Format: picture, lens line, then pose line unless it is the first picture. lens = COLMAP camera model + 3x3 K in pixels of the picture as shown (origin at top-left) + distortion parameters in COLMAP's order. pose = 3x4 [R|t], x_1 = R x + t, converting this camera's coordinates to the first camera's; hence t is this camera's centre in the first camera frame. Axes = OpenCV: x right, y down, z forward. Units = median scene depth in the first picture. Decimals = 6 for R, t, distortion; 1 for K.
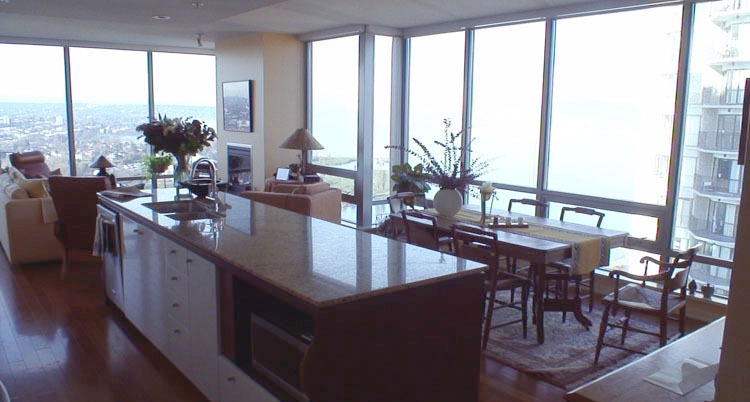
lens RADIAL K [[599.6, 0, 373.7], [0, 599.6, 212.1], [0, 0, 1]] dist [-0.065351, 0.001607]
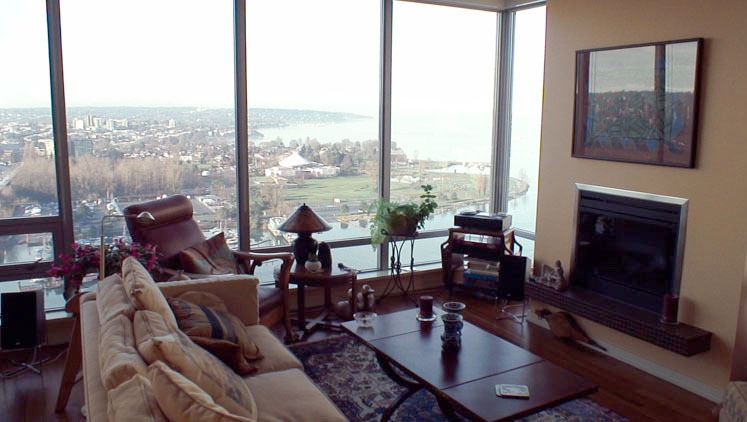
lens RADIAL K [[598.5, 0, 373.5], [0, 598.5, 211.0], [0, 0, 1]] dist [-0.082002, 0.042172]
pose [[0.987034, 0.021199, -0.159104, -0.324099], [-0.022307, 0.999738, -0.005182, -0.088993], [0.158953, 0.008664, 0.987248, 0.522920]]
